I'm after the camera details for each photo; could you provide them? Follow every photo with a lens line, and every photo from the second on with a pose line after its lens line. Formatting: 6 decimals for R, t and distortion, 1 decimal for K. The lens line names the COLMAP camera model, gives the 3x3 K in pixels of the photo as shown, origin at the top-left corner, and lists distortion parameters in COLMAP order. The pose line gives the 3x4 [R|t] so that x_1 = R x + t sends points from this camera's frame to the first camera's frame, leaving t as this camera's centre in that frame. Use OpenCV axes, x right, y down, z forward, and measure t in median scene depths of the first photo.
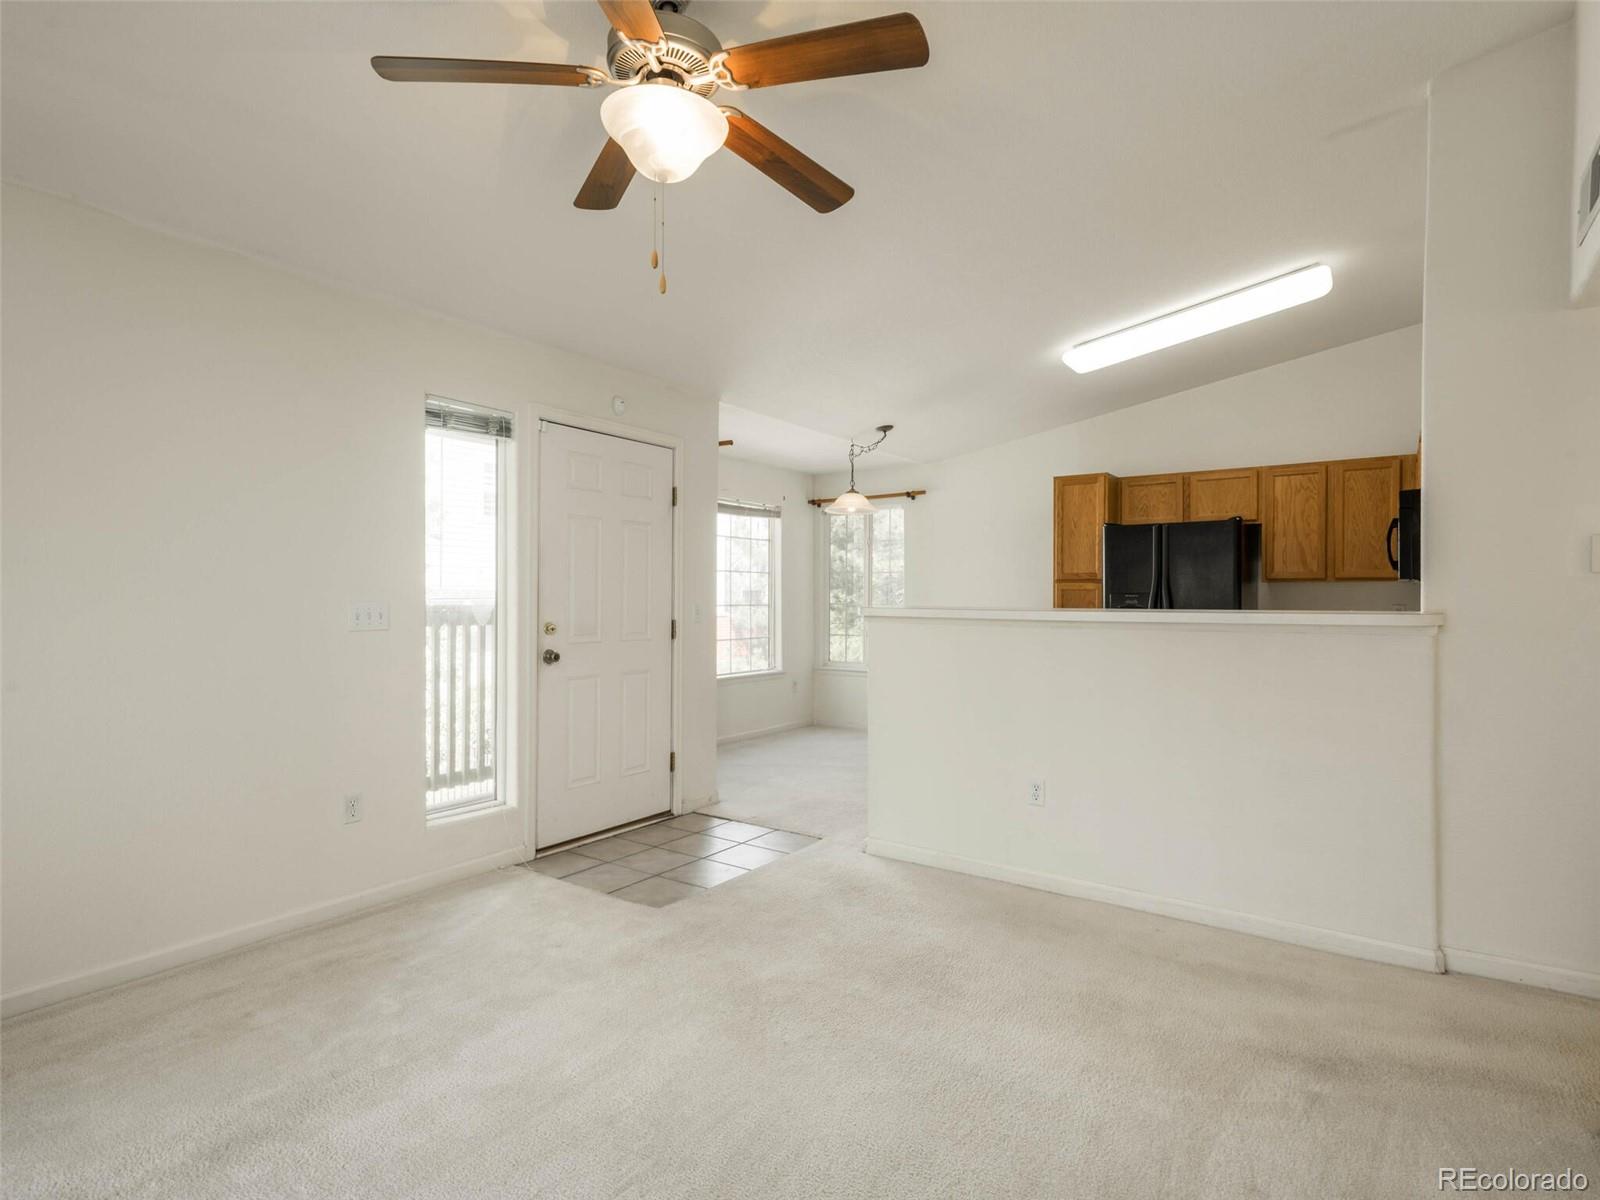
lens RADIAL K [[839.9, 0, 787.2], [0, 839.9, 598.9], [0, 0, 1]] dist [0.026443, -0.013230]
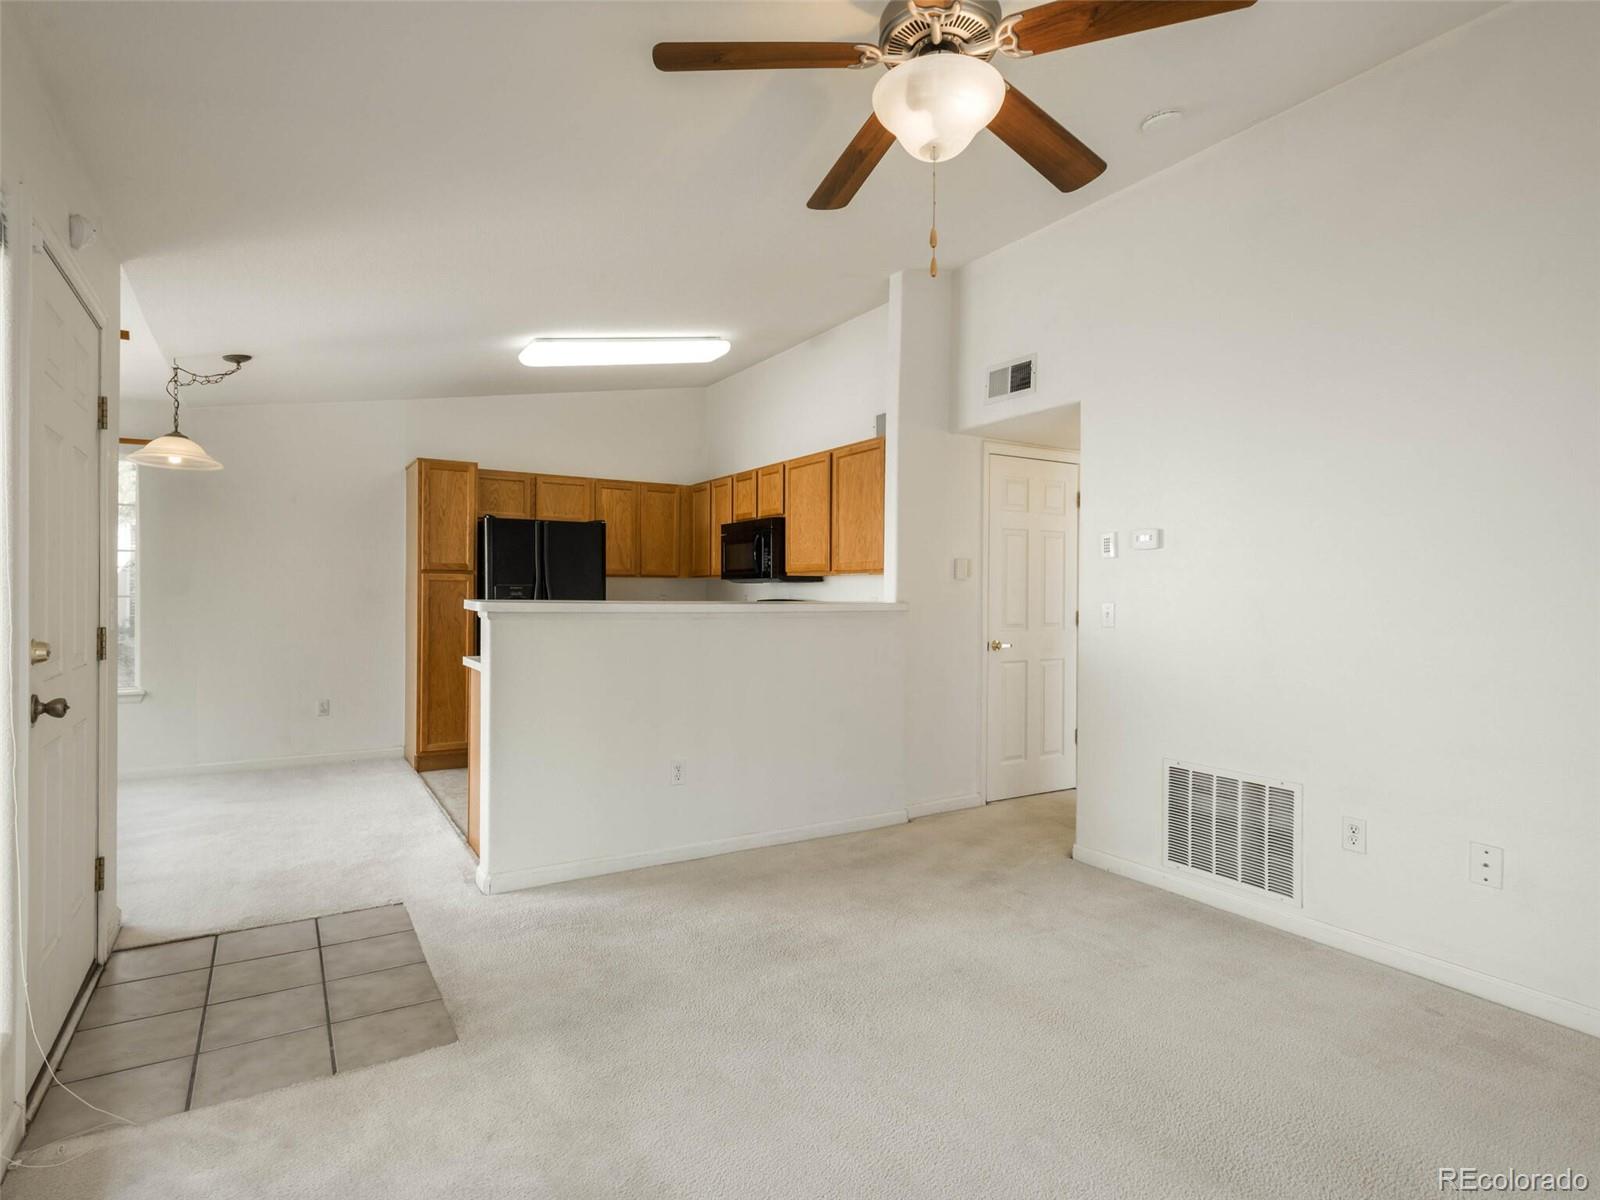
lens RADIAL K [[839.9, 0, 787.2], [0, 839.9, 598.9], [0, 0, 1]] dist [0.026443, -0.013230]
pose [[0.402849, -0.007355, 0.915237, -0.378462], [-0.005591, 0.999929, 0.010497, -0.002594], [-0.915249, -0.009346, 0.402780, 0.265885]]
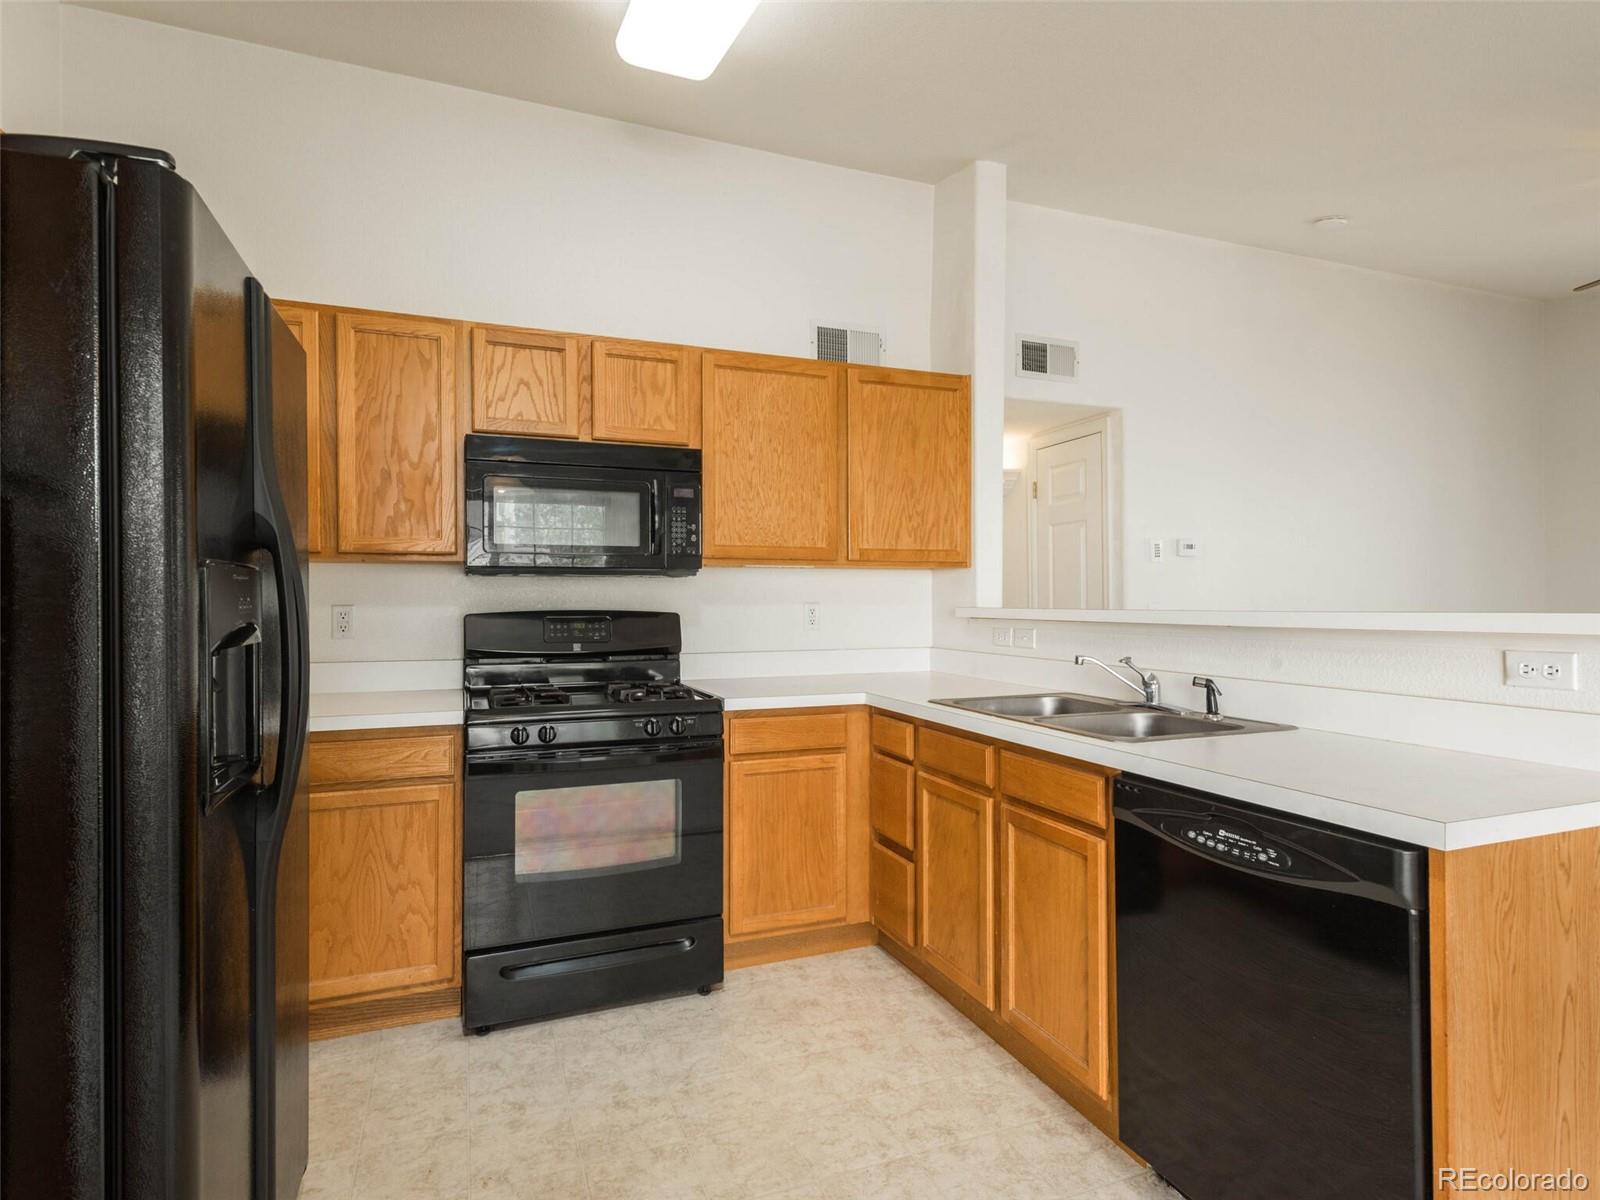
lens RADIAL K [[835.2, 0, 795.8], [0, 835.2, 599.0], [0, 0, 1]] dist [0.004088, -0.000291]
pose [[-0.833114, 0.001867, 0.553098, 0.168544], [0.001204, 0.999998, -0.001561, 0.002122], [-0.553100, -0.000634, -0.833115, 1.033315]]
